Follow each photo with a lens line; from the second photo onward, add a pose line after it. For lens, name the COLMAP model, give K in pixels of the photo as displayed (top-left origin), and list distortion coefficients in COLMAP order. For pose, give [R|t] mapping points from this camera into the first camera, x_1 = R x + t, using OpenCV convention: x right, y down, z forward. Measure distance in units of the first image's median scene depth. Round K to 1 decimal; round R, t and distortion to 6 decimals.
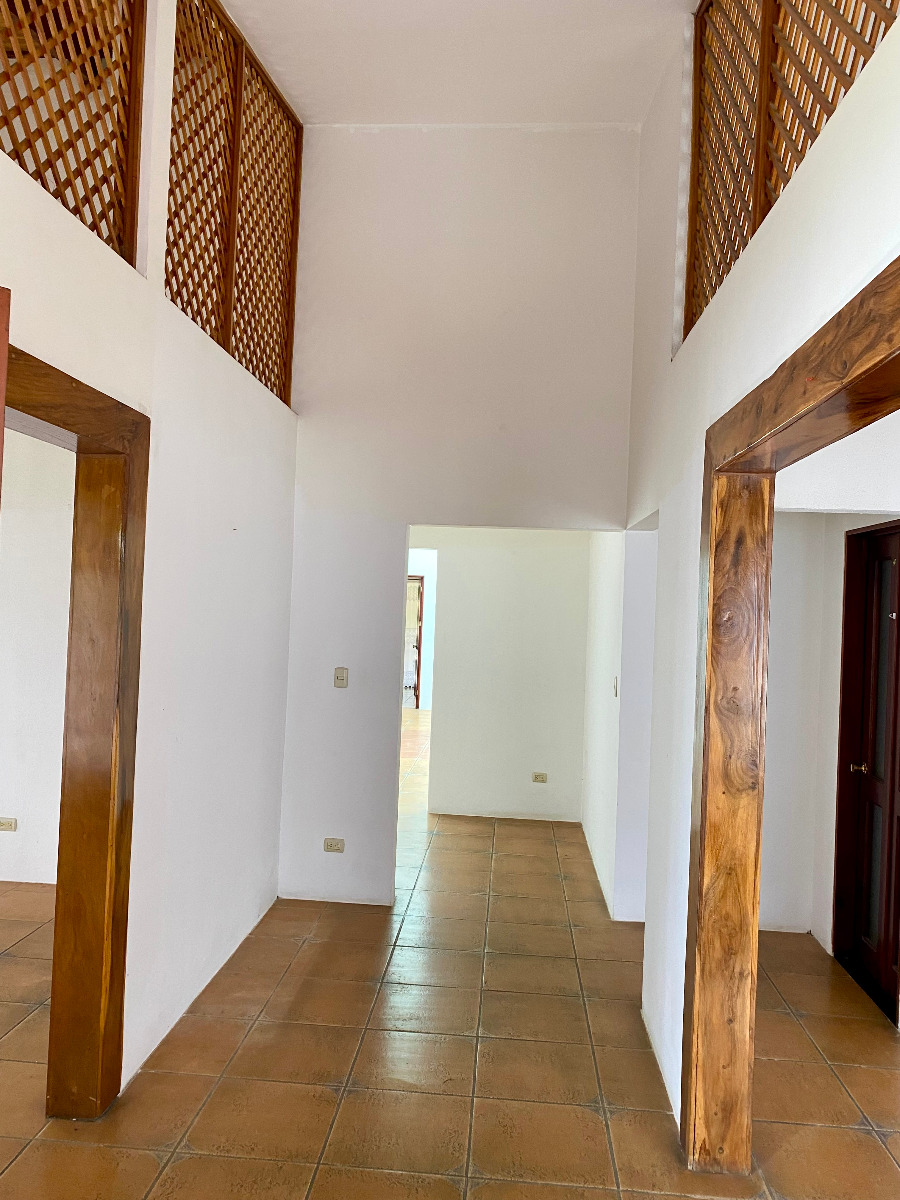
lens RADIAL K [[895.7, 0, 439.4], [0, 895.7, 589.0], [0, 0, 1]] dist [-0.002213, -0.004547]
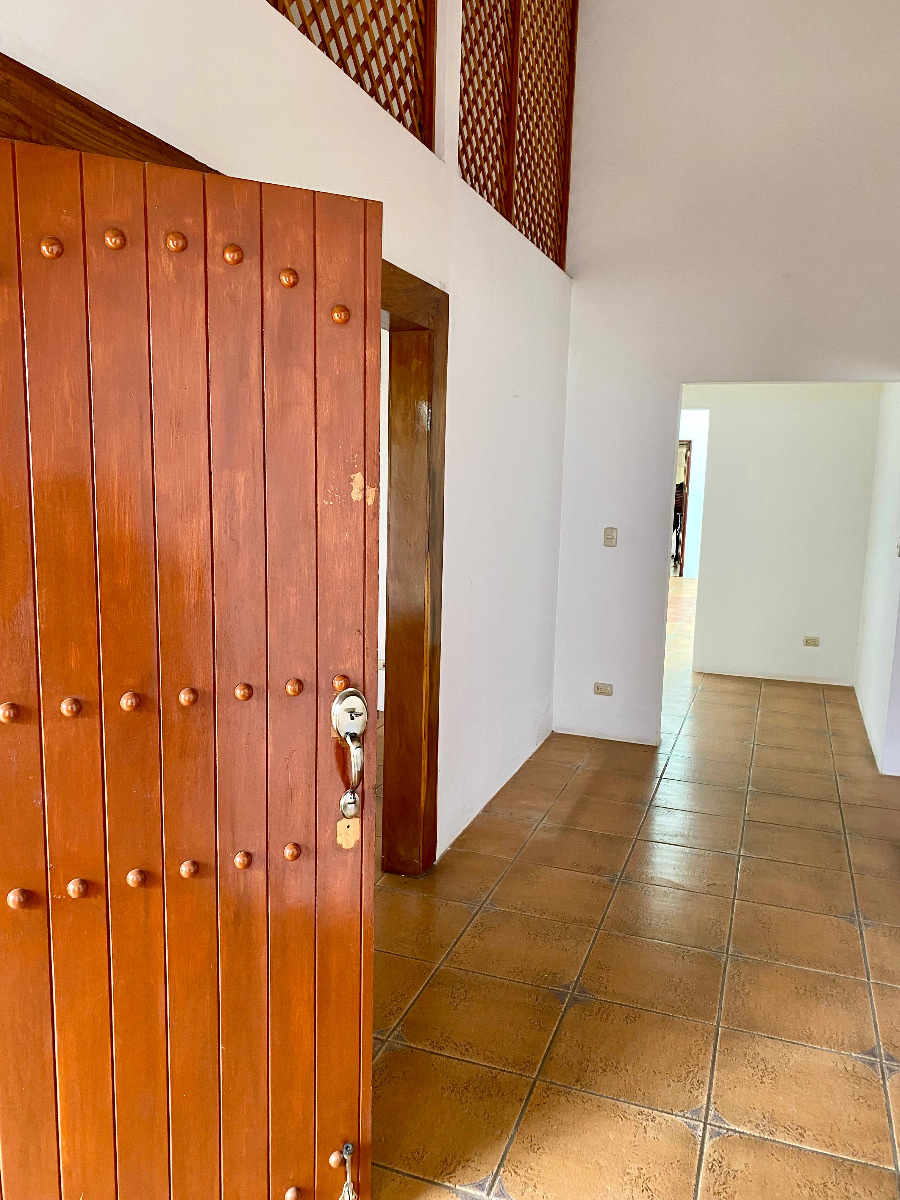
lens RADIAL K [[911.5, 0, 450.0], [0, 911.5, 600.0], [0, 0, 1]] dist [0.046424, -0.056935]
pose [[0.963751, 0.023315, -0.265782, -0.007247], [0.017491, 0.988510, 0.150139, 0.012059], [0.266229, -0.149345, 0.952270, -0.119371]]
